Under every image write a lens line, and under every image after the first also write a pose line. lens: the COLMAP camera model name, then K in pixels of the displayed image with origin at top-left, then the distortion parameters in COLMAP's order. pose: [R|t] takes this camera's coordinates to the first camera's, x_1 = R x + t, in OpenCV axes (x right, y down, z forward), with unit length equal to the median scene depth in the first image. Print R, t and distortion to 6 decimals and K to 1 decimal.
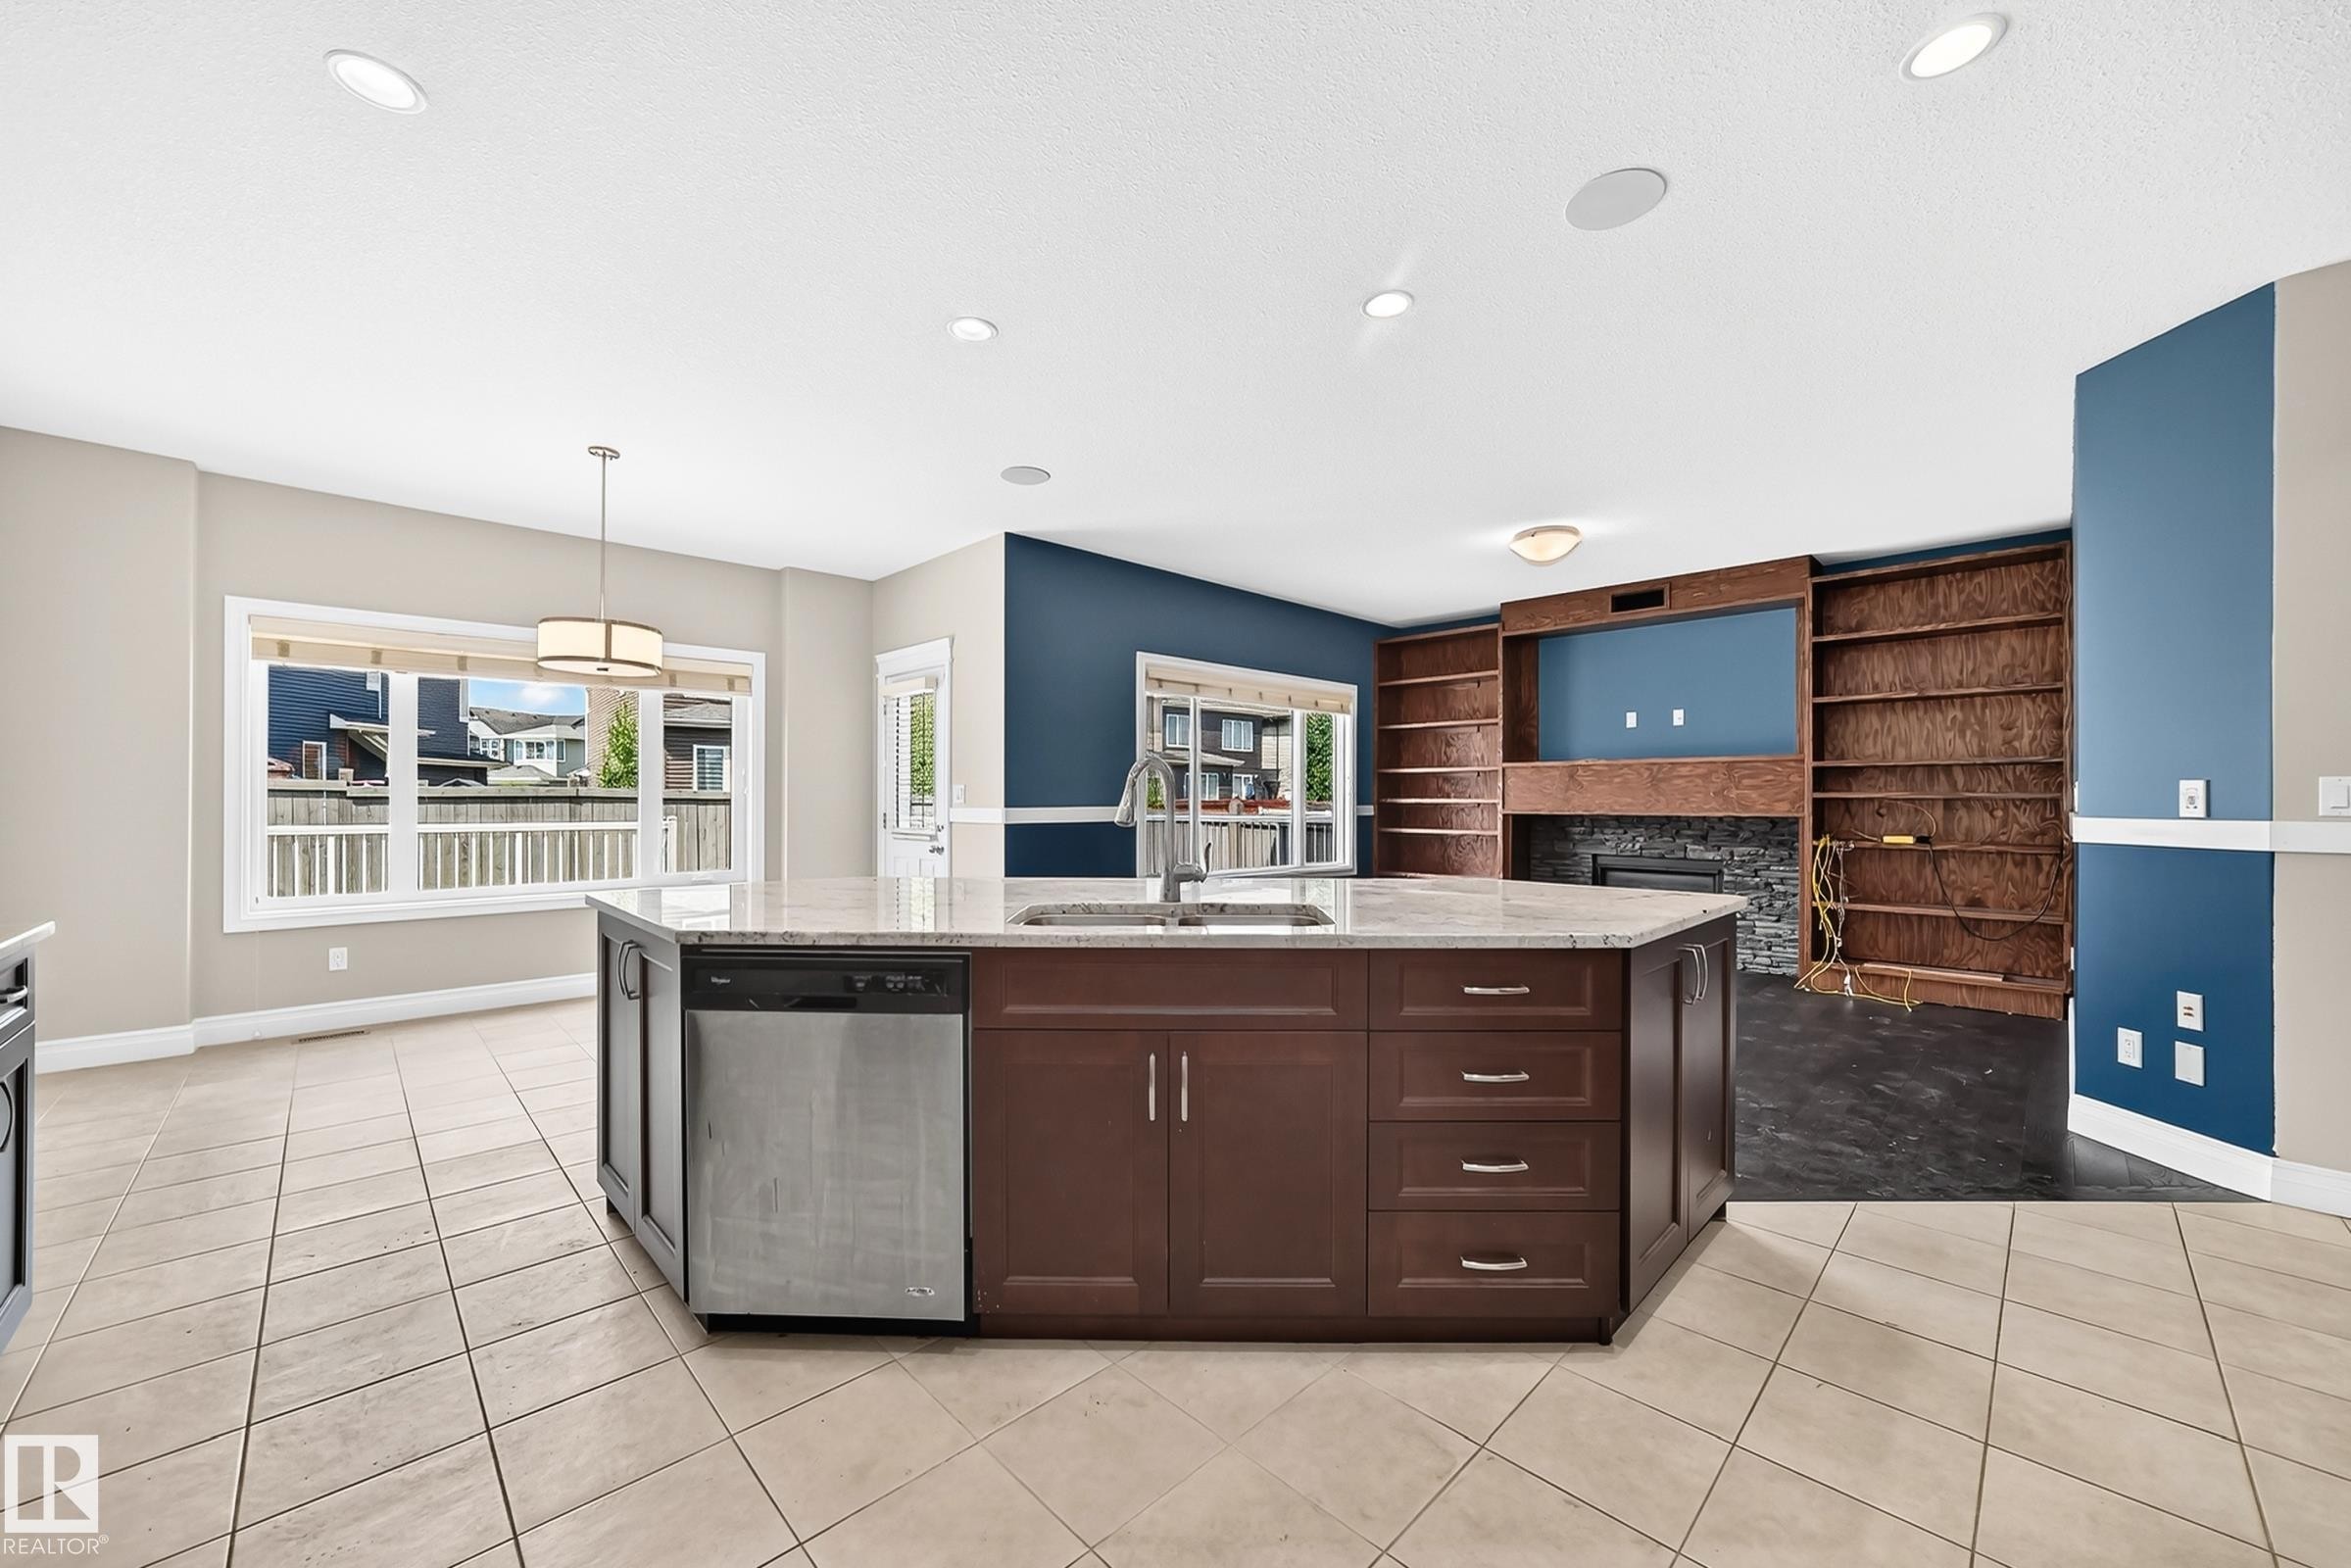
lens RADIAL K [[882.1, 0, 1176.0], [0, 882.1, 797.0], [0, 0, 1]] dist [-0.028327, 0.008322]
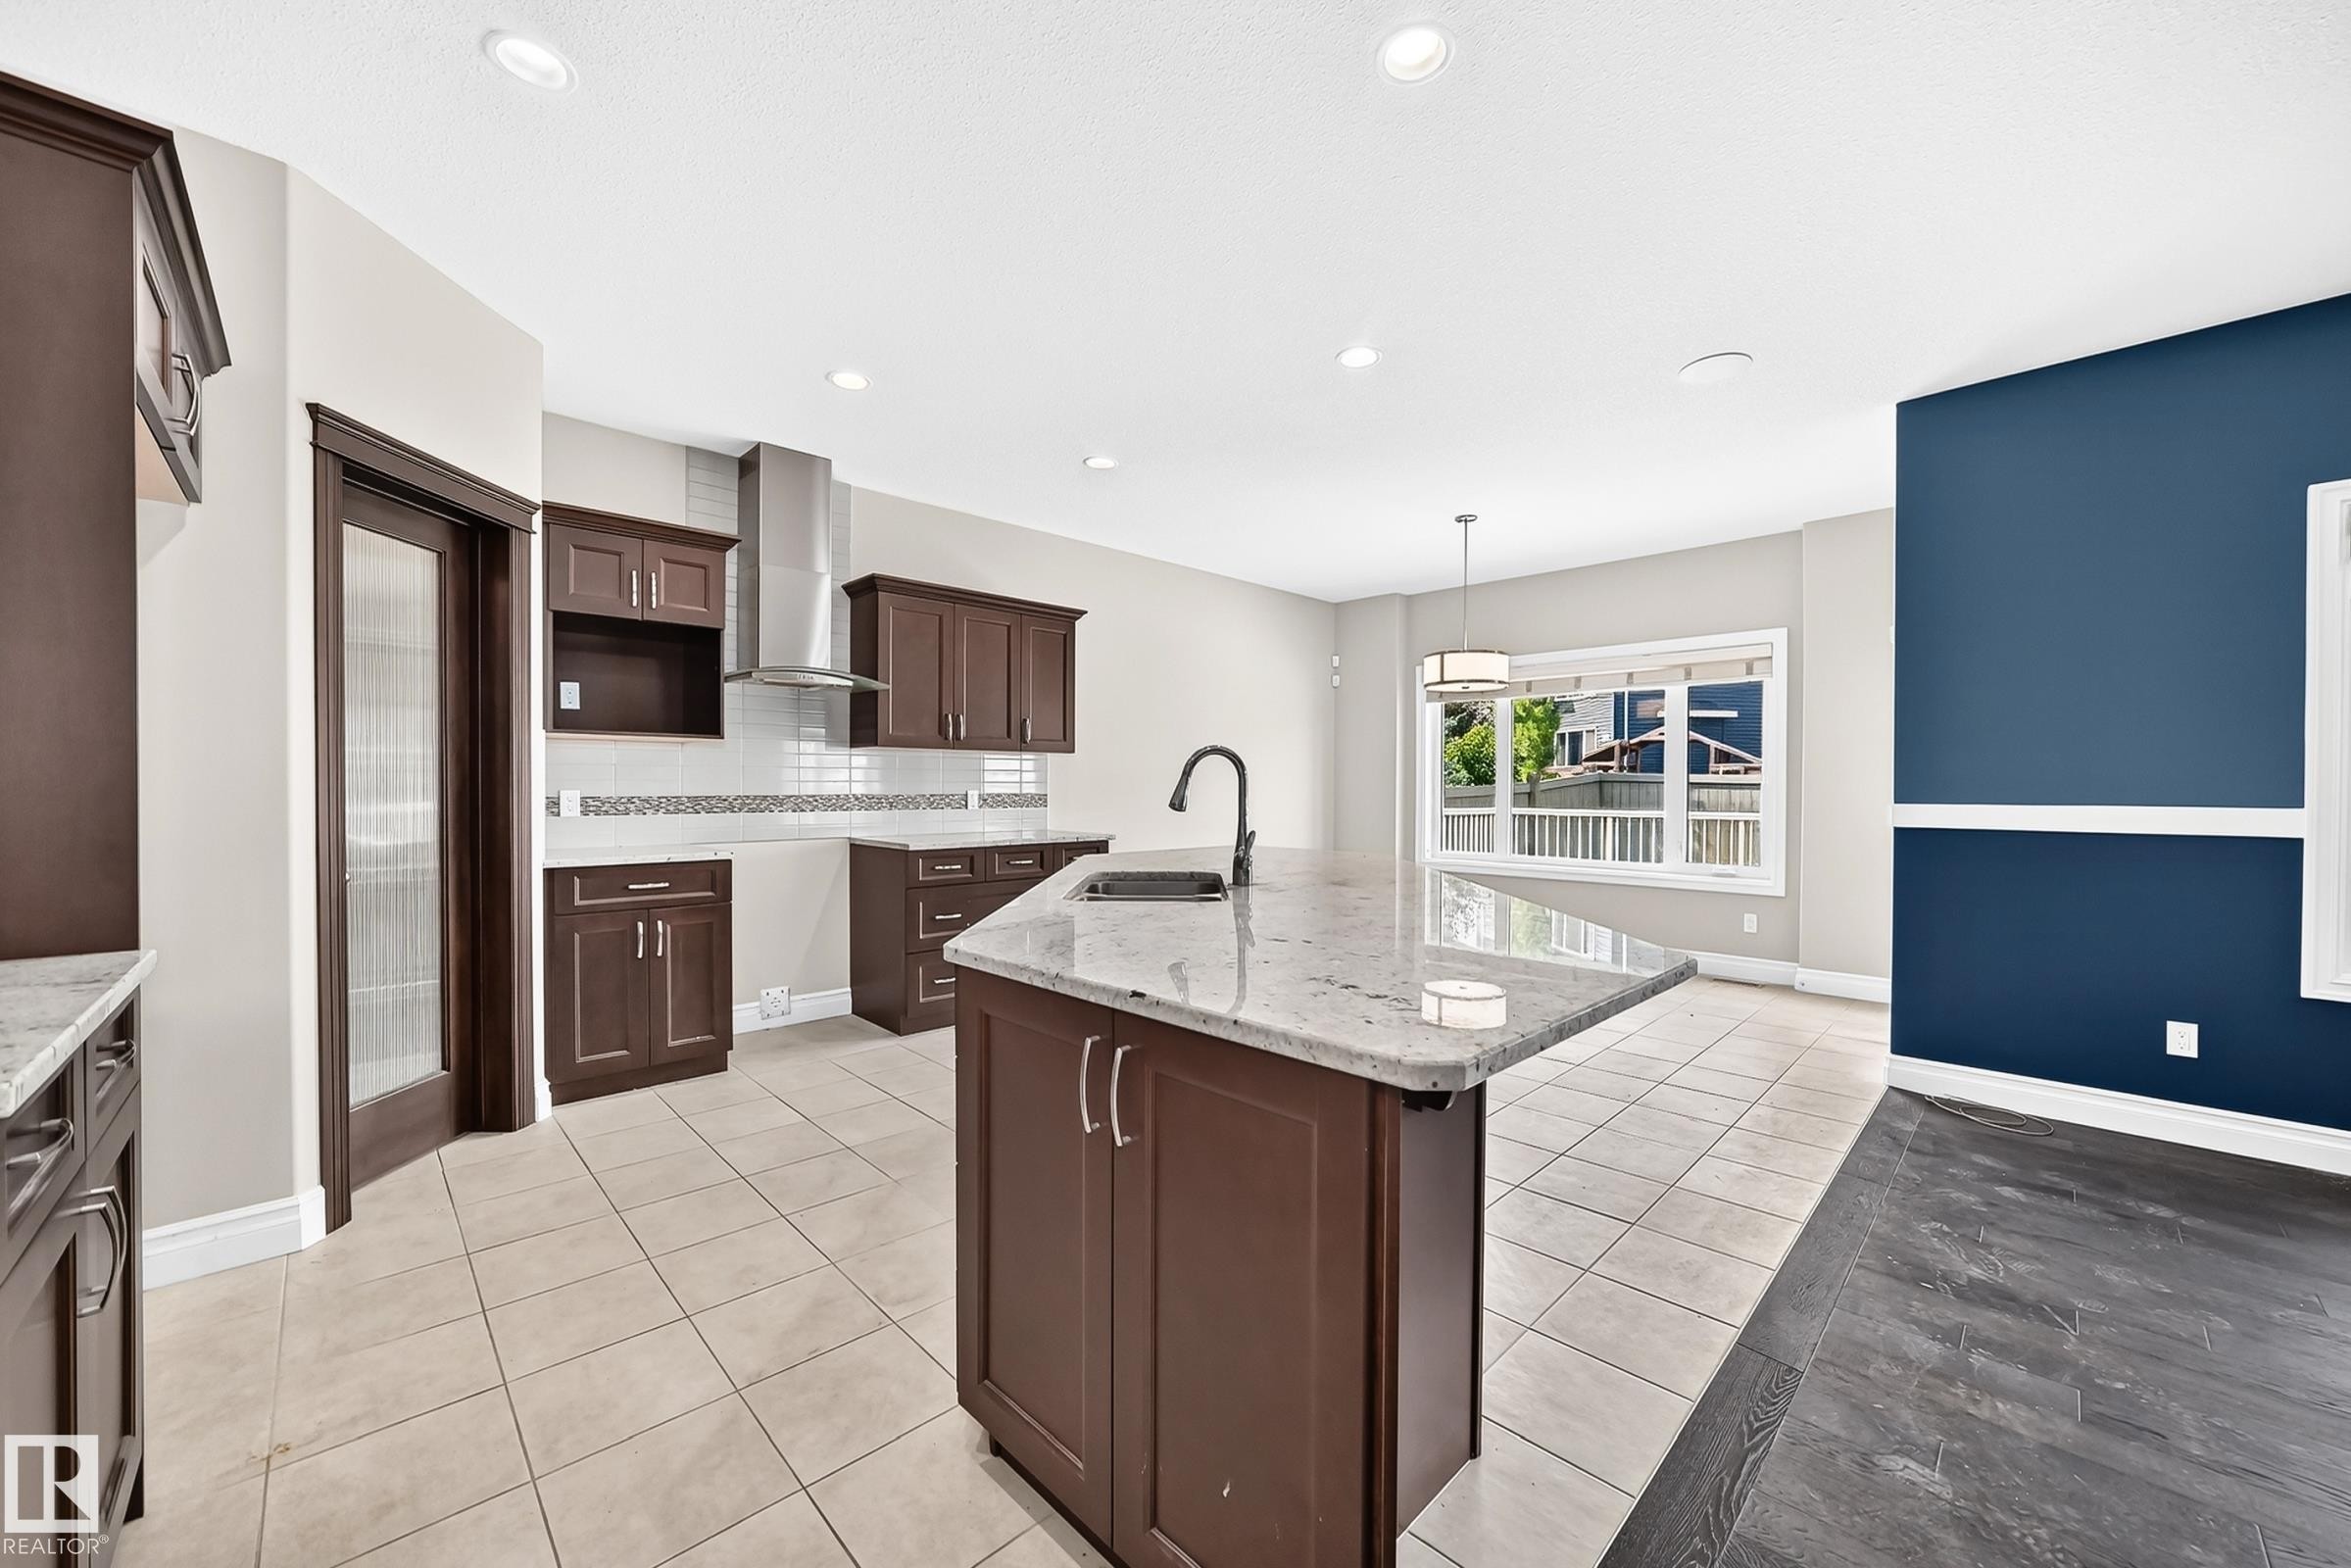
lens RADIAL K [[882.1, 0, 1176.0], [0, 882.1, 797.0], [0, 0, 1]] dist [-0.028327, 0.008322]
pose [[-0.004177, 0.009840, -0.999943, 0.458624], [-0.002373, 0.999949, 0.009850, 0.002136], [0.999988, 0.002414, -0.004153, 0.411760]]
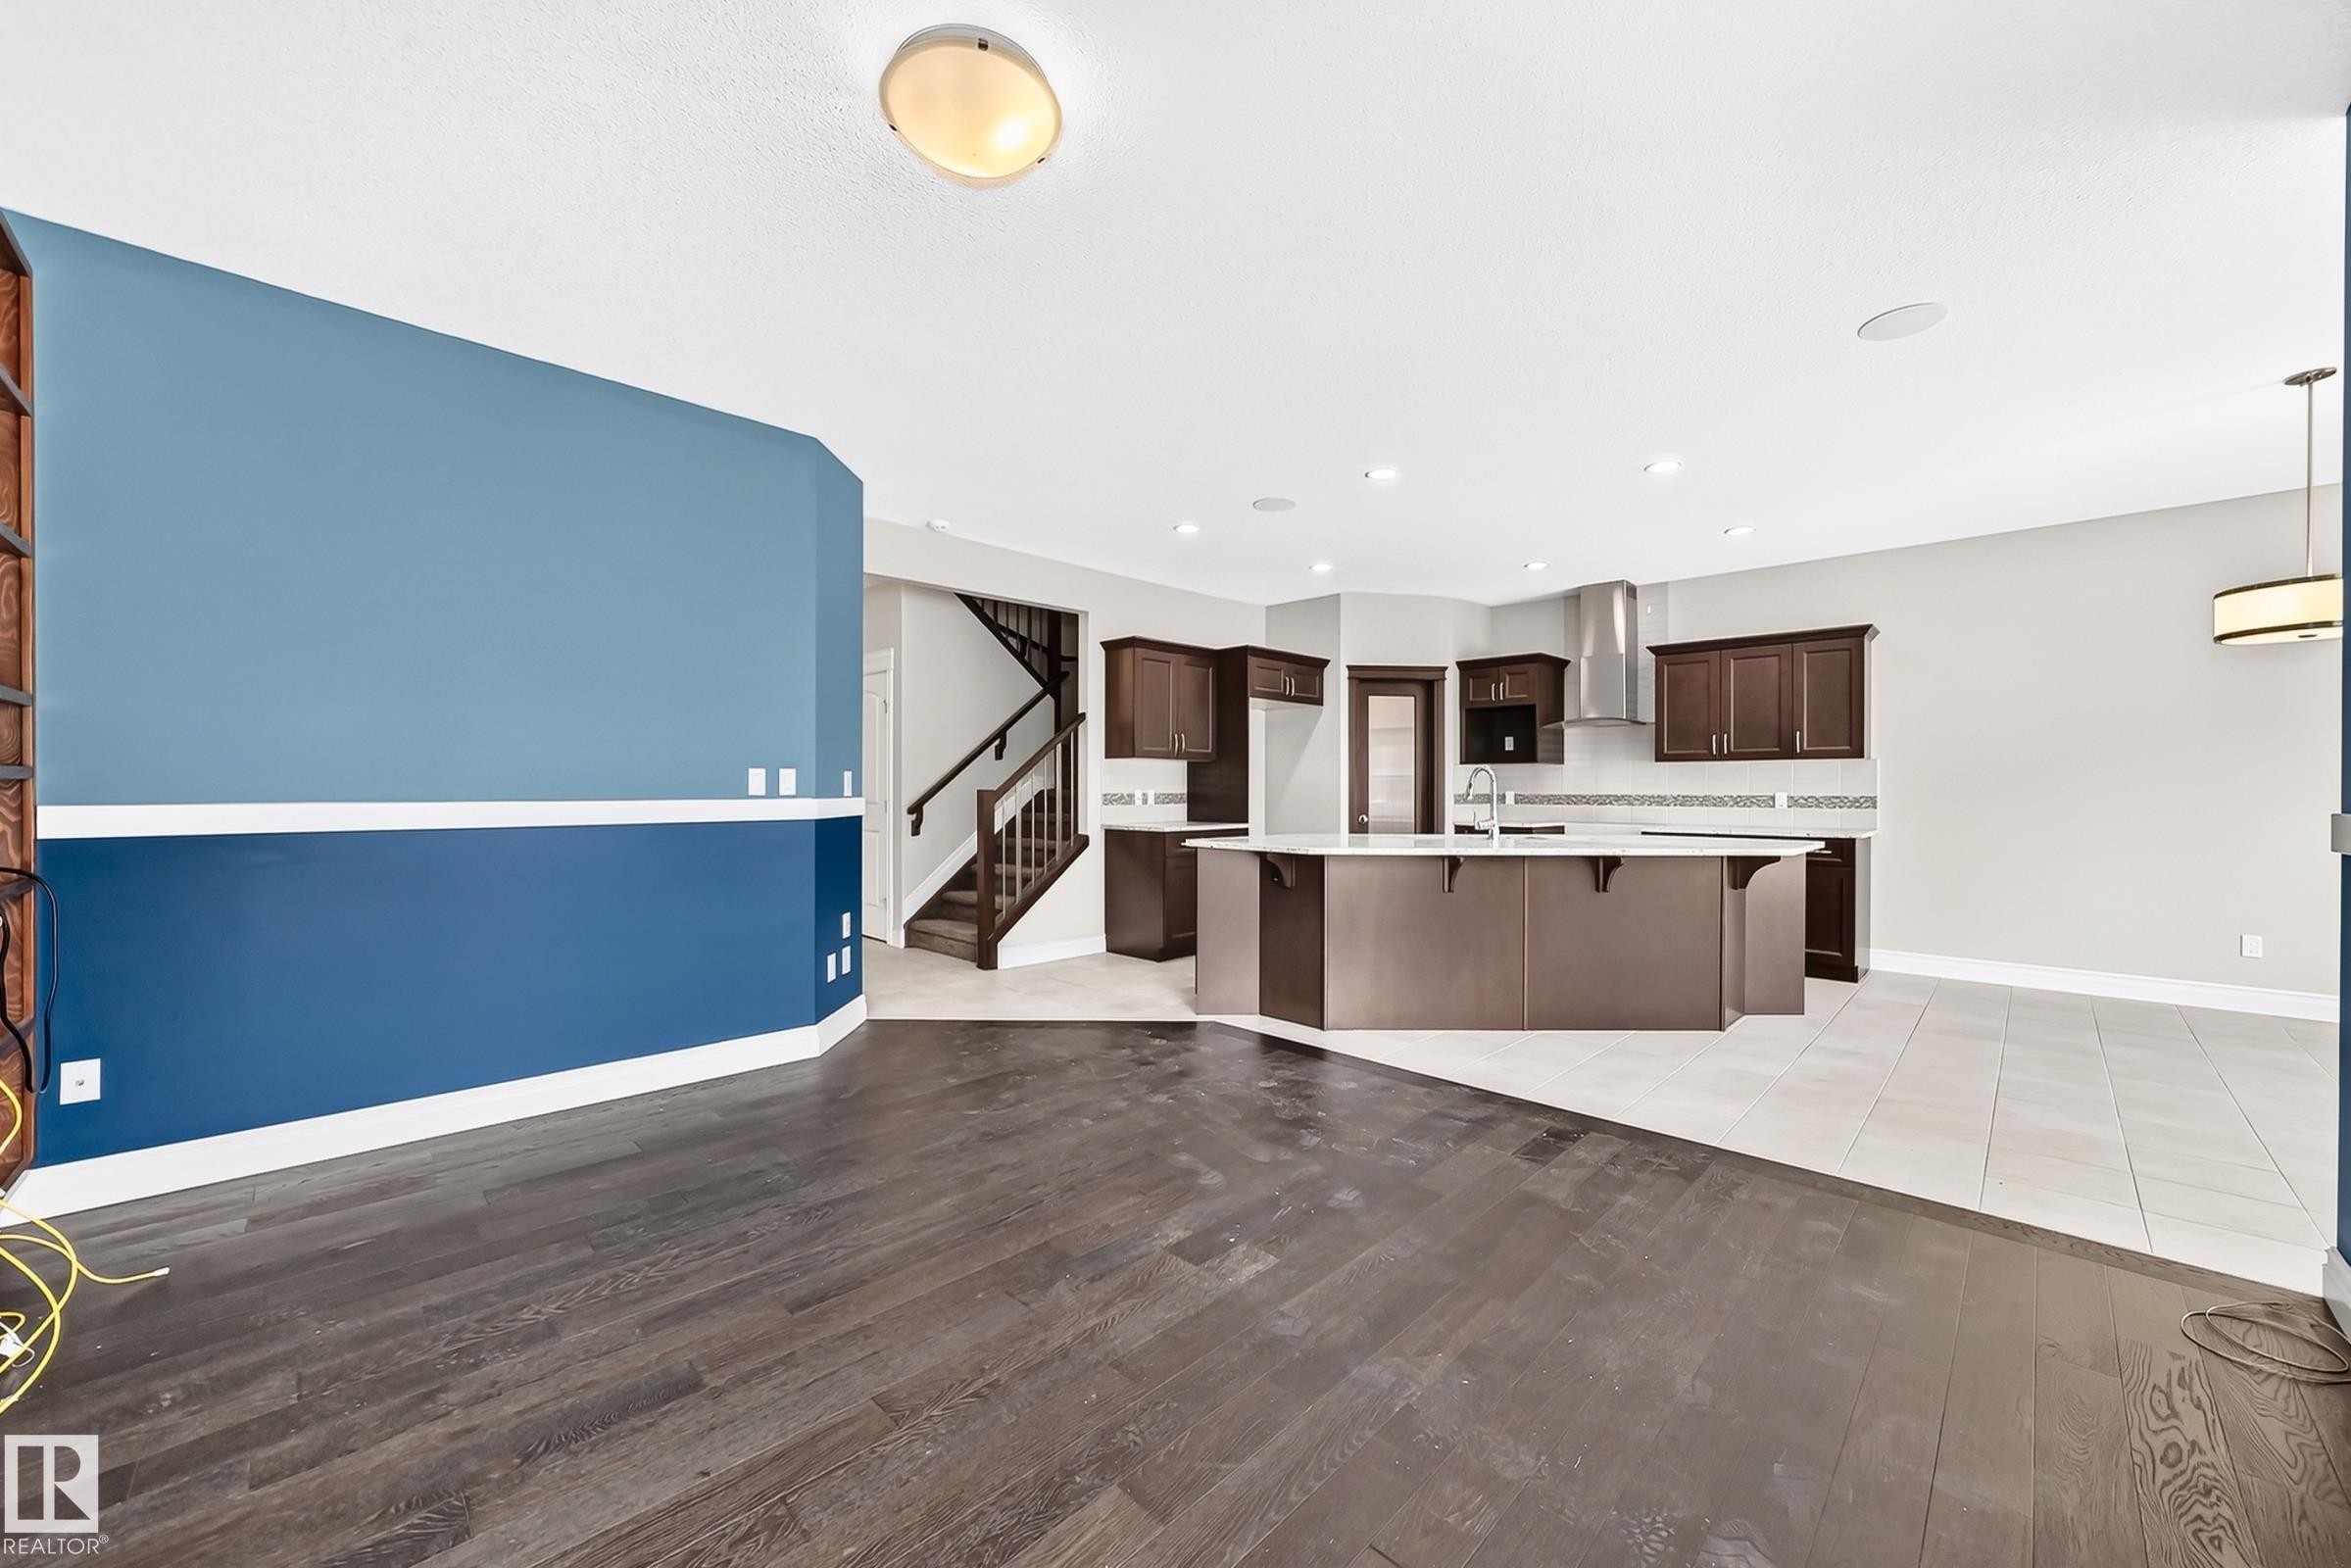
lens RADIAL K [[882.1, 0, 1176.0], [0, 882.1, 797.0], [0, 0, 1]] dist [-0.028327, 0.008322]
pose [[-0.999875, -0.004750, -0.015105, 0.320673], [-0.004884, 0.999949, 0.008827, 0.004339], [0.015062, 0.008899, -0.999847, 1.295753]]
